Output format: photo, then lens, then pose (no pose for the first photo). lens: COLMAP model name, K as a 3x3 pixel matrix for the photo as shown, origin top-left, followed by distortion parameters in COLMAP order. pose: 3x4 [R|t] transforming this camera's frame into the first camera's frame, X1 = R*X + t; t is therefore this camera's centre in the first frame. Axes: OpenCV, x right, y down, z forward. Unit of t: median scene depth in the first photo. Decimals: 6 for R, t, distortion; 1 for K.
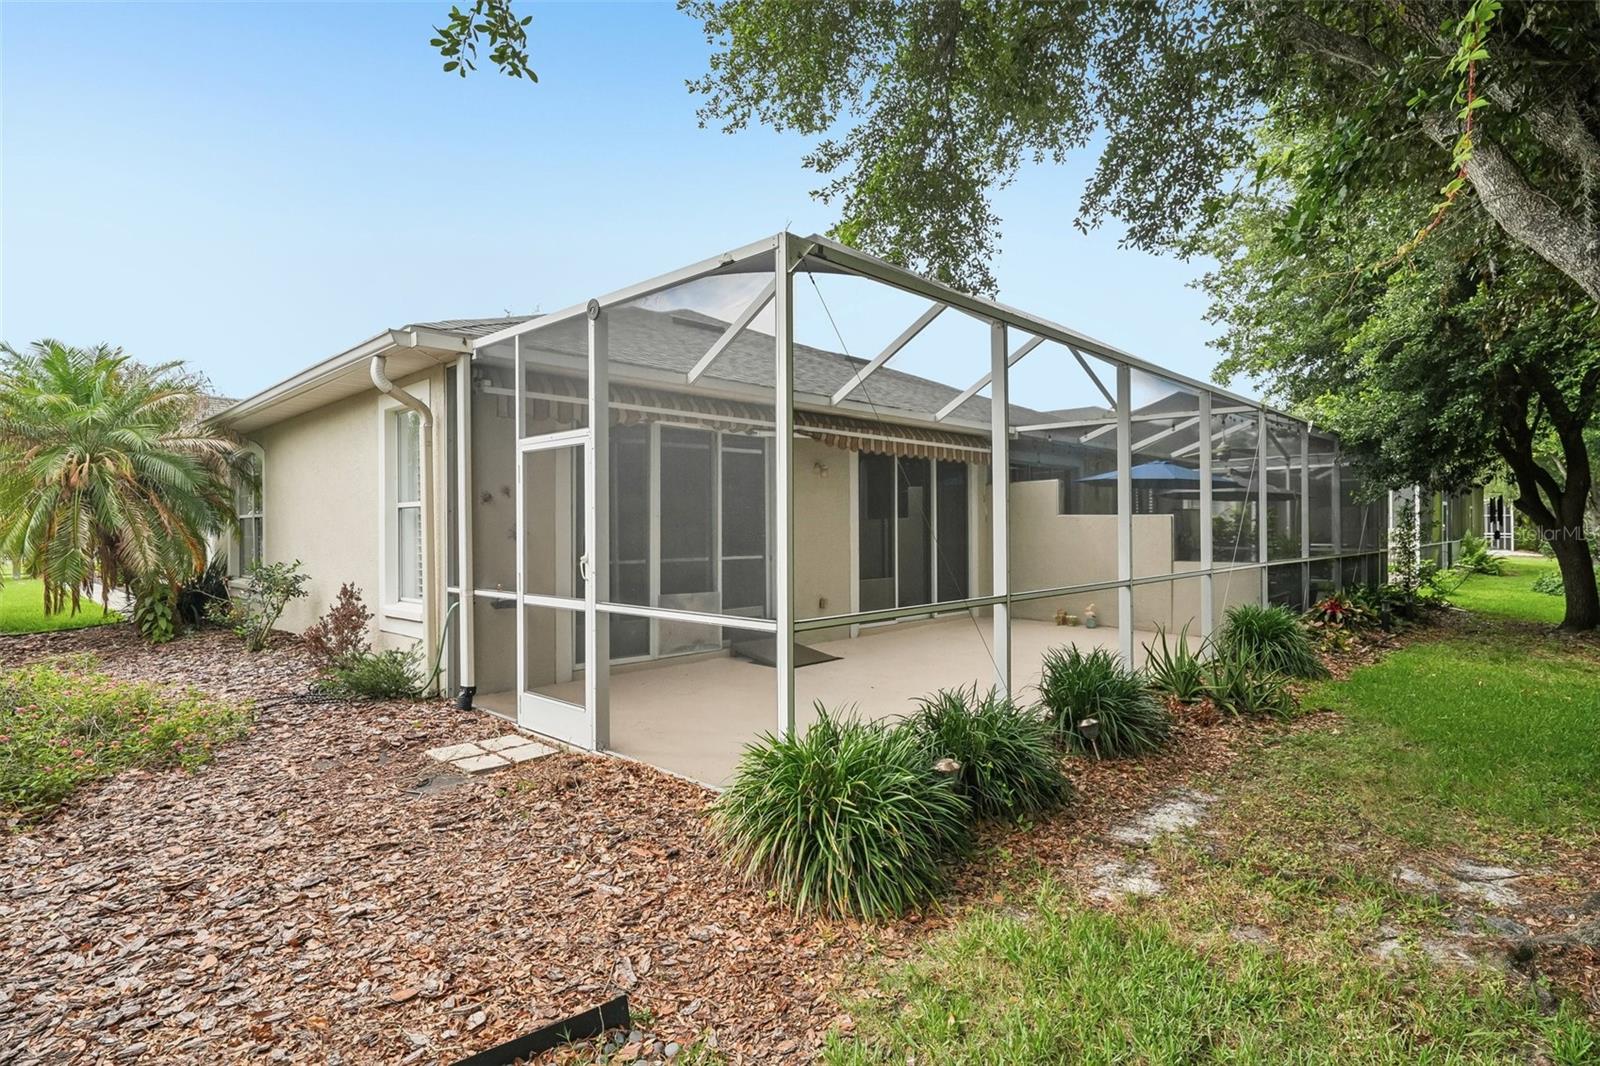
lens RADIAL K [[812.8, 0, 800.0], [0, 812.8, 533.0], [0, 0, 1]] dist [0.001285, 0.000083]
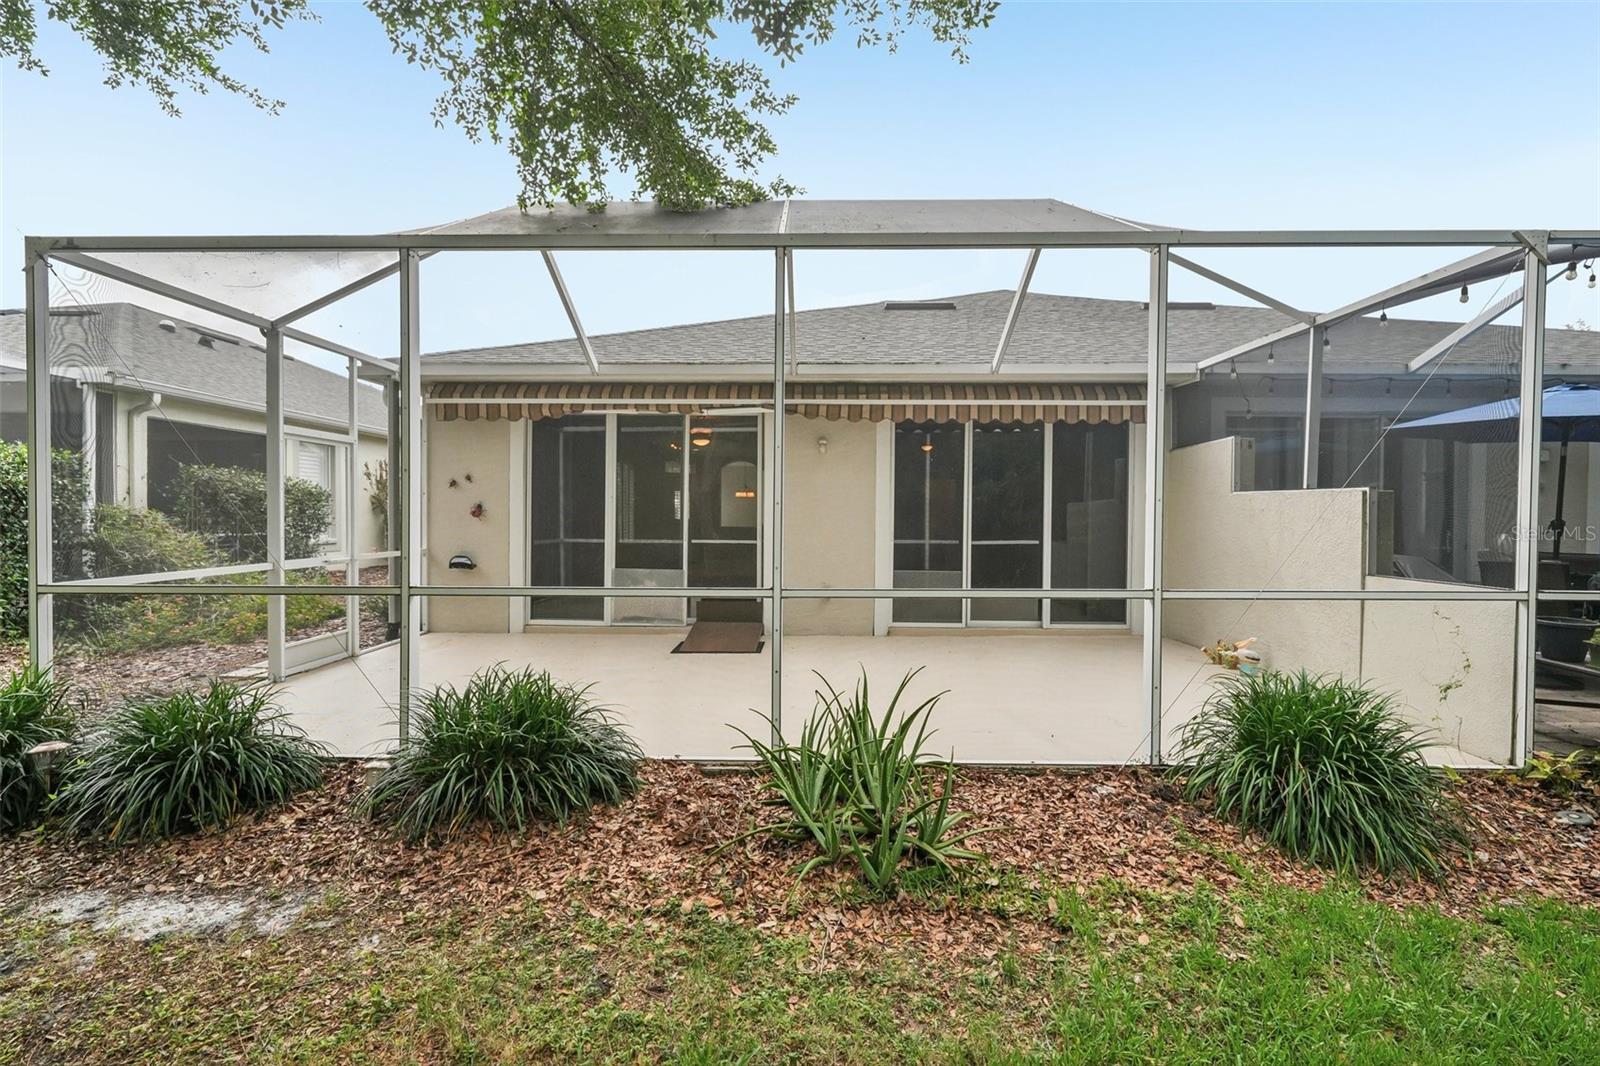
lens RADIAL K [[680.0, 0, 800.0], [0, 680.0, 533.0], [0, 0, 1]] dist [0.000420, 0.000254]
pose [[0.693071, 0.021103, -0.720561, 0.517224], [-0.014437, 0.999777, 0.015395, 0.008183], [0.720725, -0.000267, 0.693221, 0.420773]]
